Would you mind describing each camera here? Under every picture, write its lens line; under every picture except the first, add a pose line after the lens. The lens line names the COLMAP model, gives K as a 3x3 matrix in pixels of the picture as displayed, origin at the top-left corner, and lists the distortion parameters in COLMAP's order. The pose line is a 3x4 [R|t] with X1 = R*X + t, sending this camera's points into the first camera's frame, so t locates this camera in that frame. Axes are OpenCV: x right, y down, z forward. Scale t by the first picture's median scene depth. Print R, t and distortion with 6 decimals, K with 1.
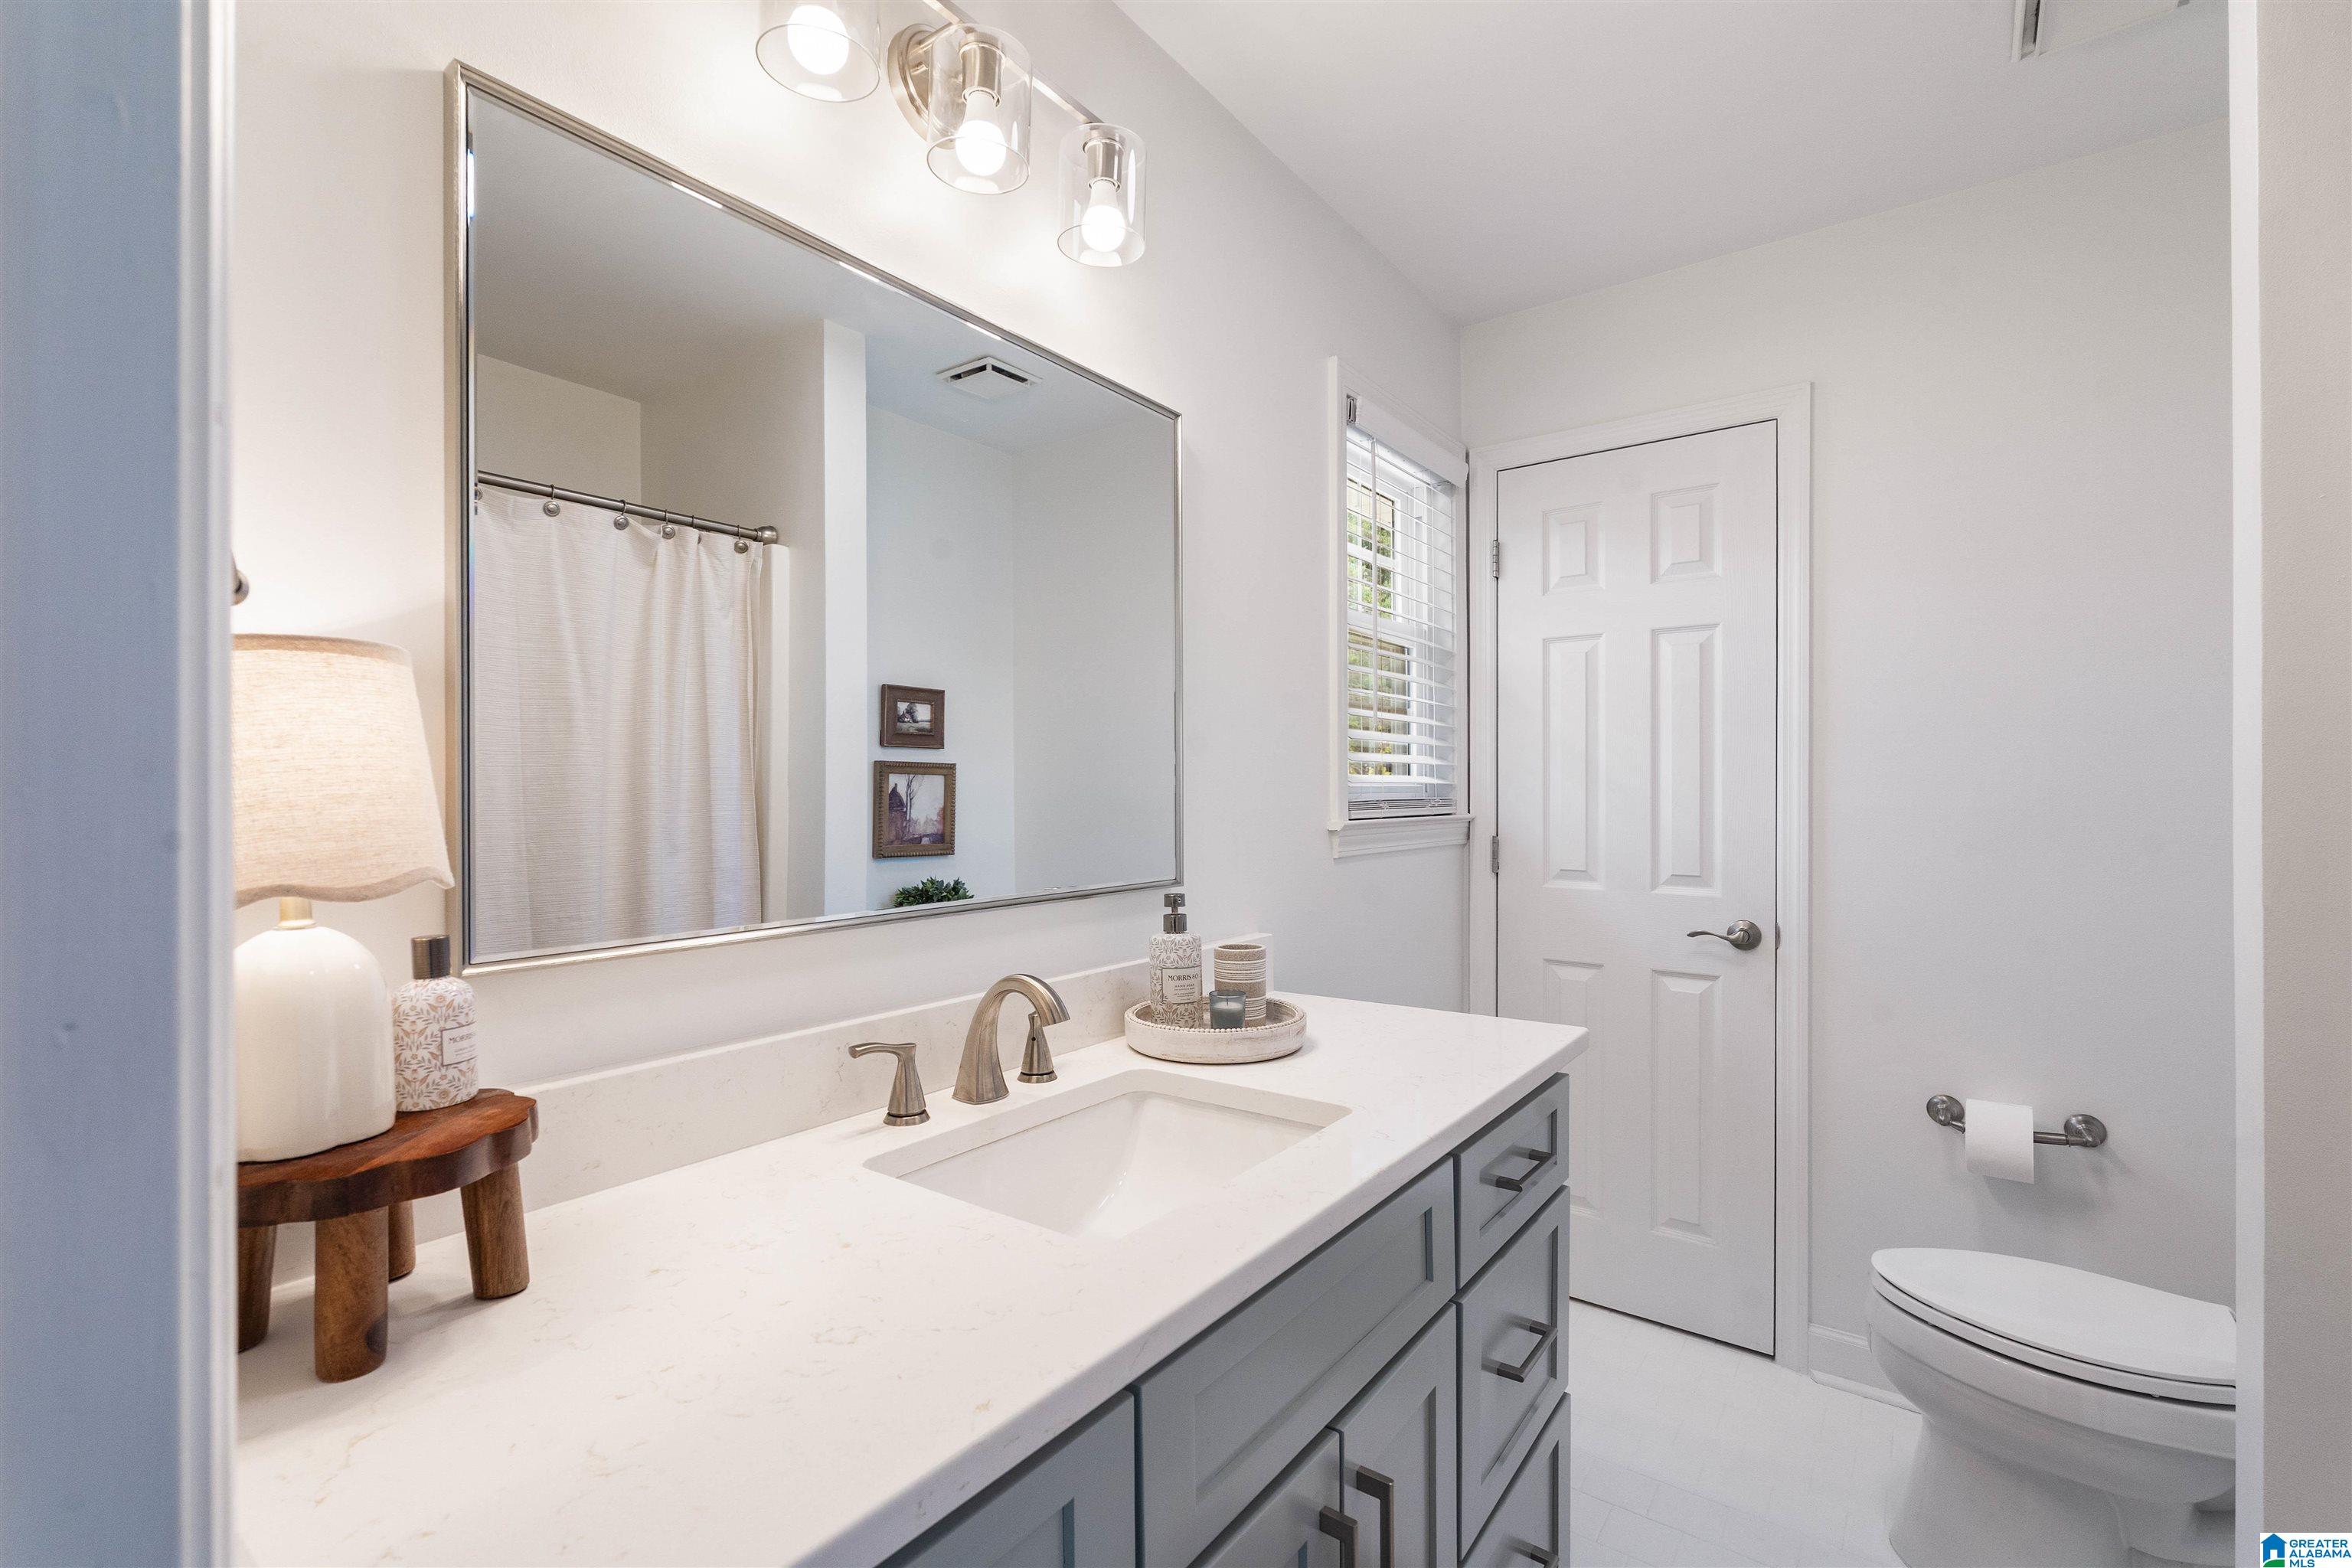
lens RADIAL K [[1049.9, 0, 1174.1], [0, 1049.9, 784.6], [0, 0, 1]] dist [0.000289, 0.000004]
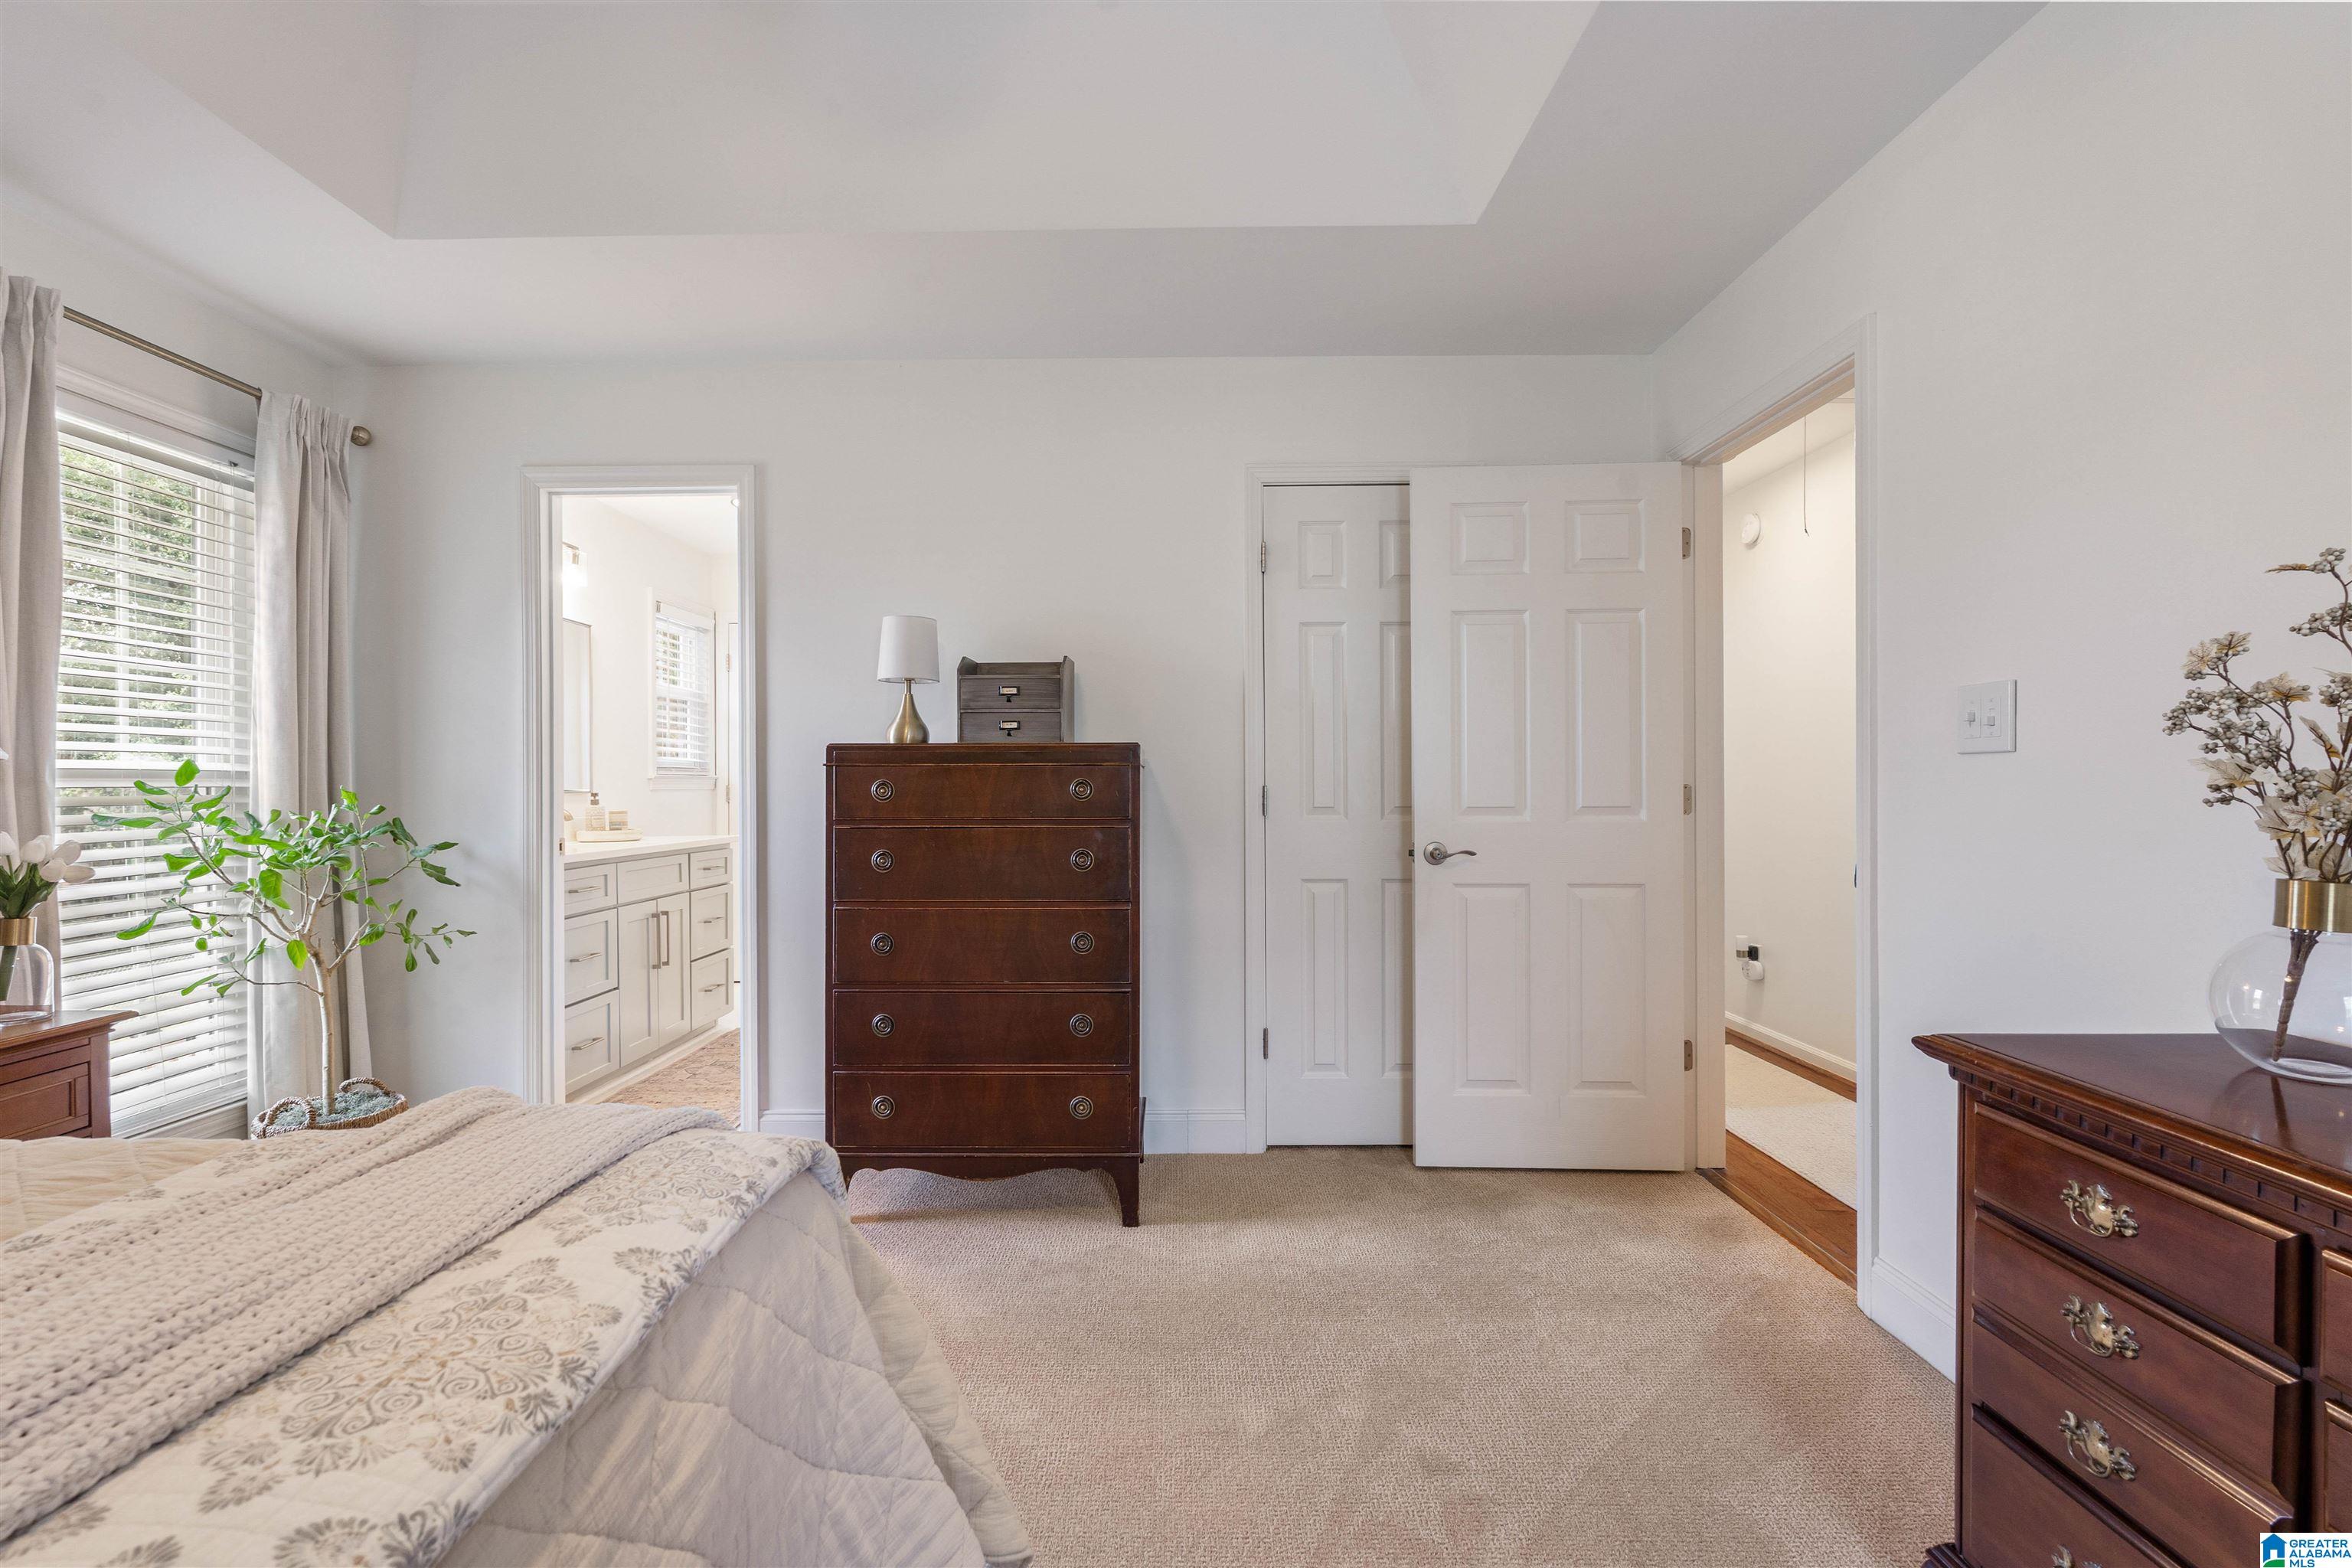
lens RADIAL K [[1049.9, 0, 1173.0], [0, 1049.9, 785.8], [0, 0, 1]] dist [0.000289, 0.000004]
pose [[0.812236, -0.000949, 0.583328, -0.254361], [-0.000490, 0.999997, 0.002309, 0.047462], [-0.583329, -0.002161, 0.812233, -1.510674]]
